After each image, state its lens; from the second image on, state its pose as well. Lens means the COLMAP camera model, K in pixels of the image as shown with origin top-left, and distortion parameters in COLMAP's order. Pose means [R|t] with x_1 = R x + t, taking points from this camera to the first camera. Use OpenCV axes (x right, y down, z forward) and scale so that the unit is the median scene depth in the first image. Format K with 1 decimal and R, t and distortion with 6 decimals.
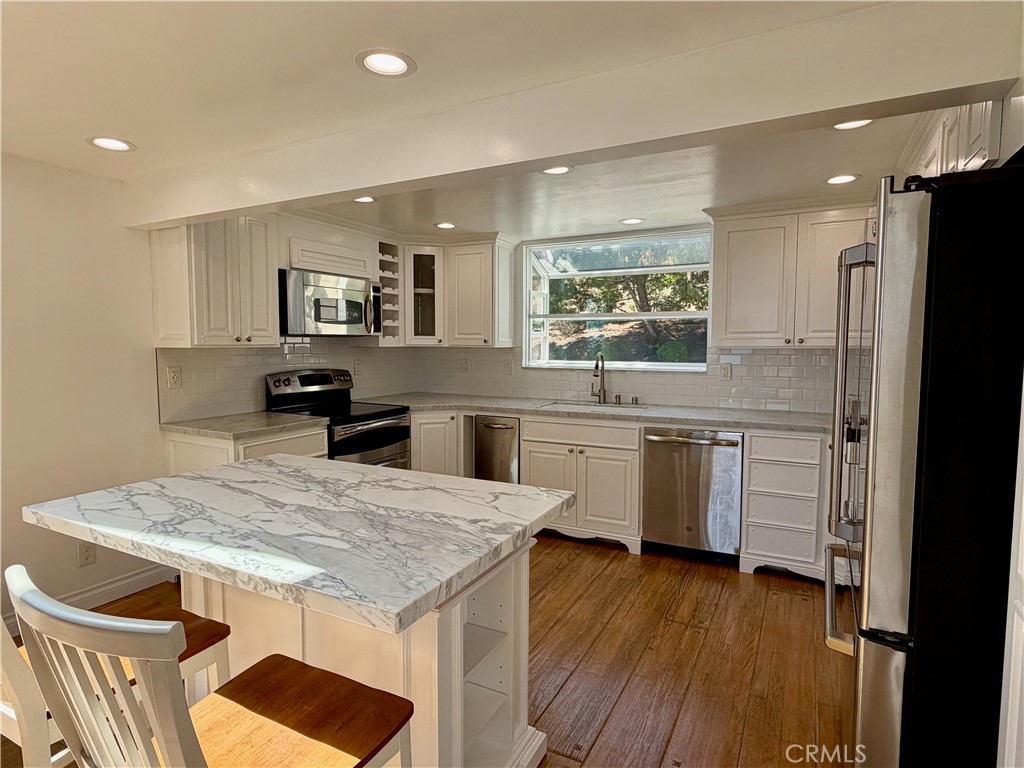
lens RADIAL K [[550.7, 0, 519.9], [0, 550.7, 378.7], [0, 0, 1]] dist [0.002950, -0.002318]
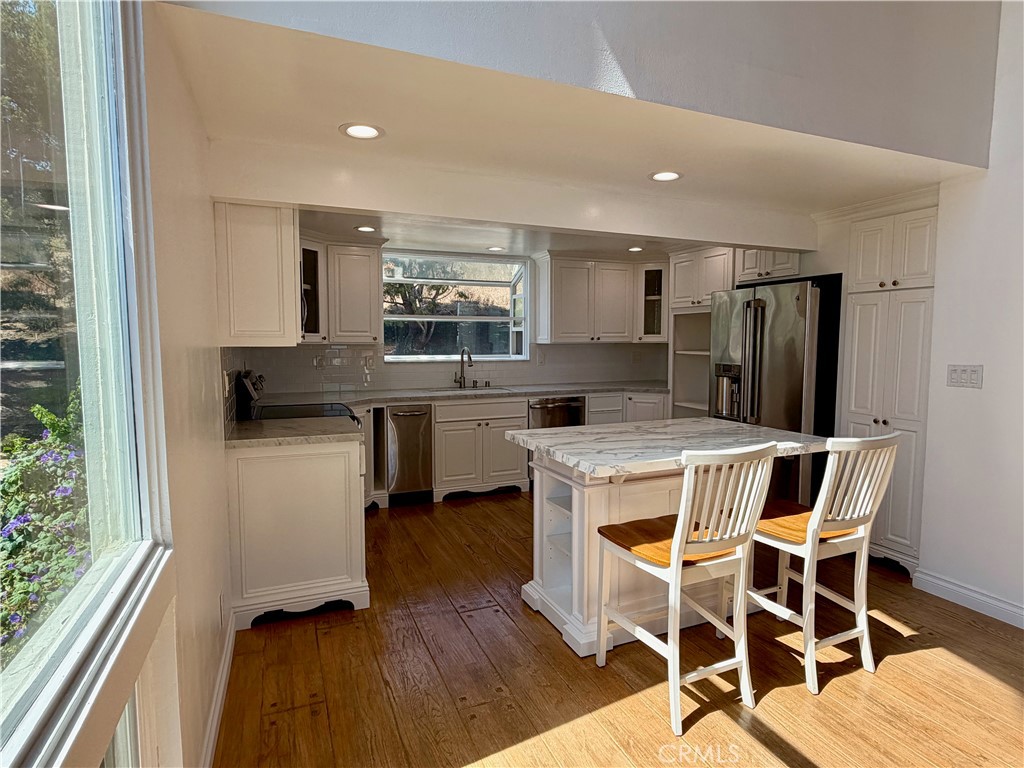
lens RADIAL K [[550.7, 0, 511.8], [0, 550.7, 387.7], [0, 0, 1]] dist [0.002950, -0.002318]
pose [[0.639419, -0.067422, 0.765897, -0.766772], [0.050093, 0.997684, 0.046006, -0.009128], [-0.767225, 0.008949, 0.641316, 0.108950]]
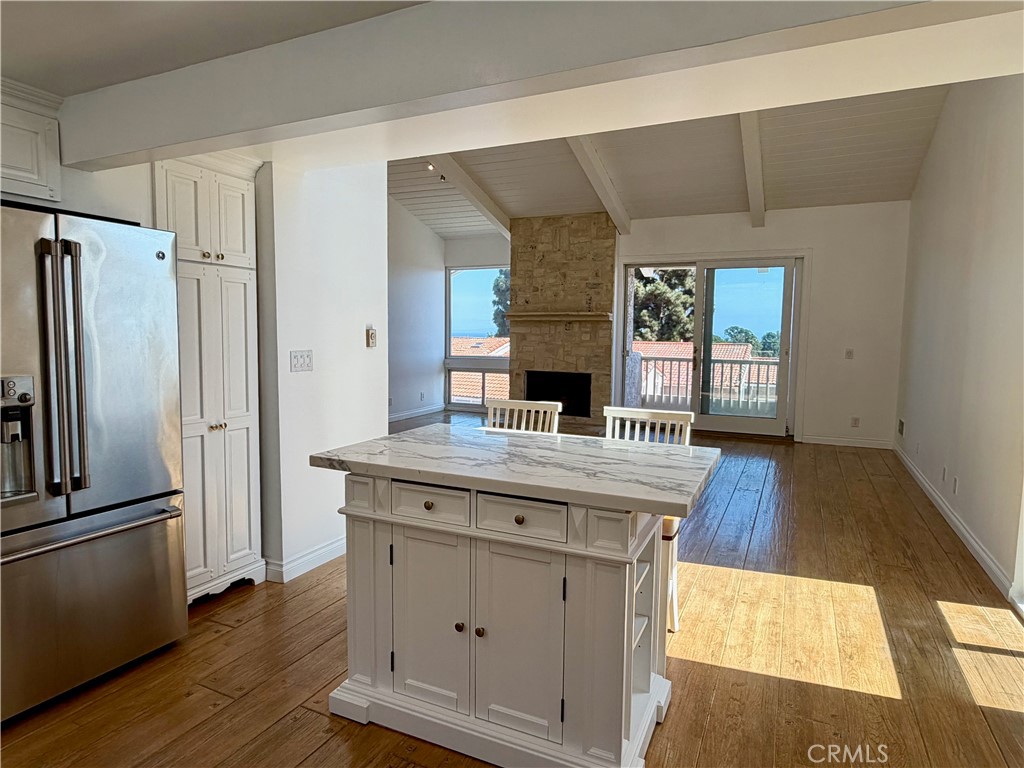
lens RADIAL K [[602.6, 0, 515.1], [0, 602.6, 382.4], [0, 0, 1]] dist [0.002977, 0.001830]
pose [[-0.999106, -0.010107, -0.041054, -0.127973], [-0.016131, 0.988680, 0.149170, -0.059758], [0.039082, 0.149699, -0.987959, 0.921387]]
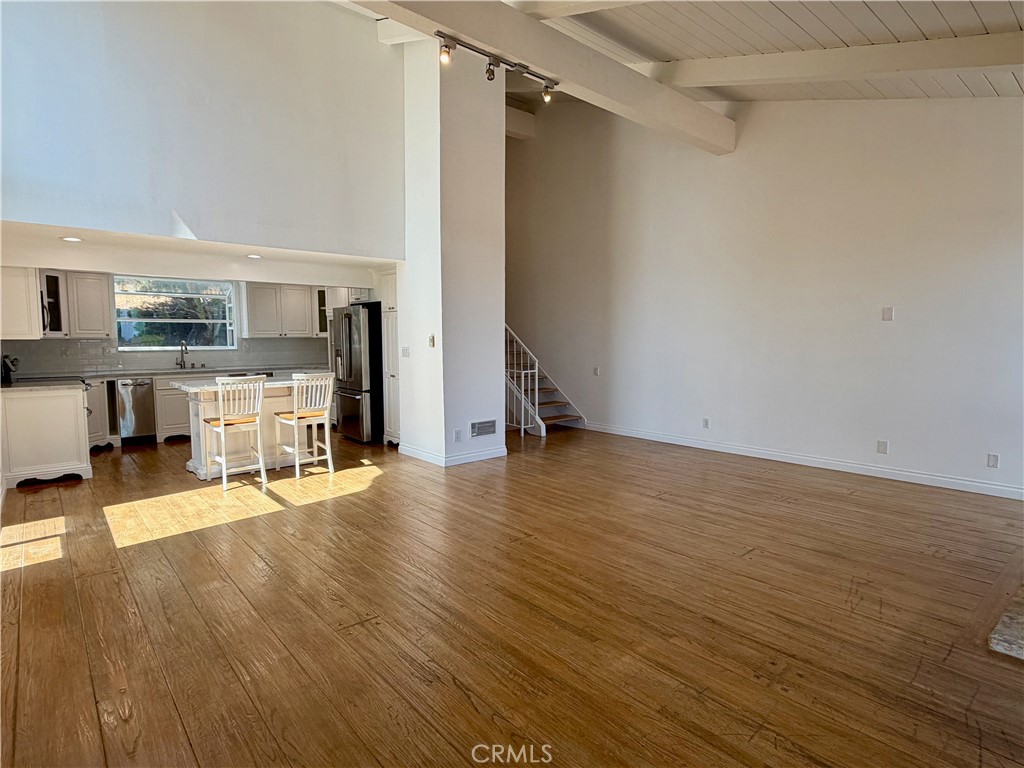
lens RADIAL K [[550.7, 0, 507.5], [0, 550.7, 387.5], [0, 0, 1]] dist [0.002950, -0.002318]
pose [[0.371481, -0.089002, 0.924165, -1.194865], [0.060381, 0.995603, 0.071611, 0.041958], [-0.926475, 0.029200, 0.375222, -0.719838]]
